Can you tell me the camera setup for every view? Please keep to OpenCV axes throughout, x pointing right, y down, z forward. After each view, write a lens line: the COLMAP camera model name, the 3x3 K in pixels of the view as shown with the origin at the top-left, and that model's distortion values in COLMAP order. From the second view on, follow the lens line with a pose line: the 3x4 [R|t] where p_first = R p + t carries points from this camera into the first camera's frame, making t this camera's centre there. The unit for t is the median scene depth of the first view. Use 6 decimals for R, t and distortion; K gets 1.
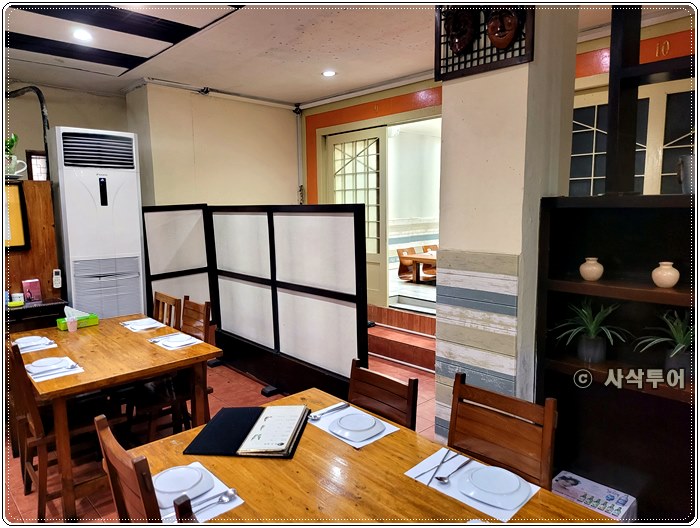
lens RADIAL K [[493.2, 0, 343.4], [0, 493.2, 269.2], [0, 0, 1]] dist [0.019945, -0.008860]
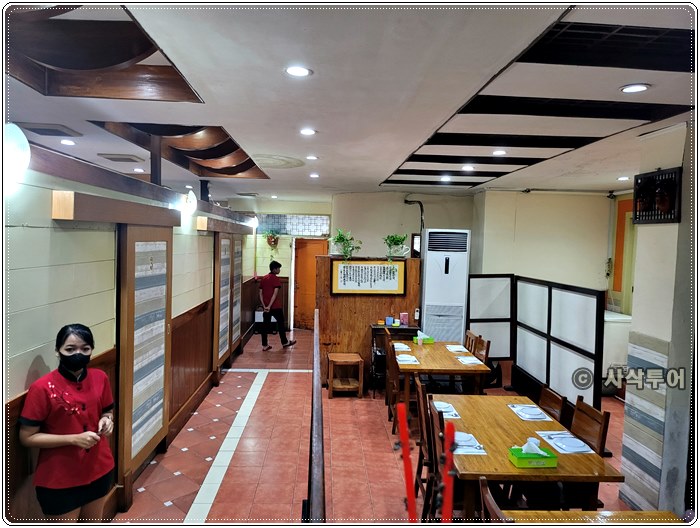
lens RADIAL K [[493.2, 0, 348.9], [0, 493.2, 264.6], [0, 0, 1]] dist [0.019945, -0.008860]
pose [[0.767970, 0.066666, -0.637007, 0.322213], [-0.124450, 0.991145, -0.046308, -0.041638], [0.628279, 0.114839, 0.769466, -0.489314]]
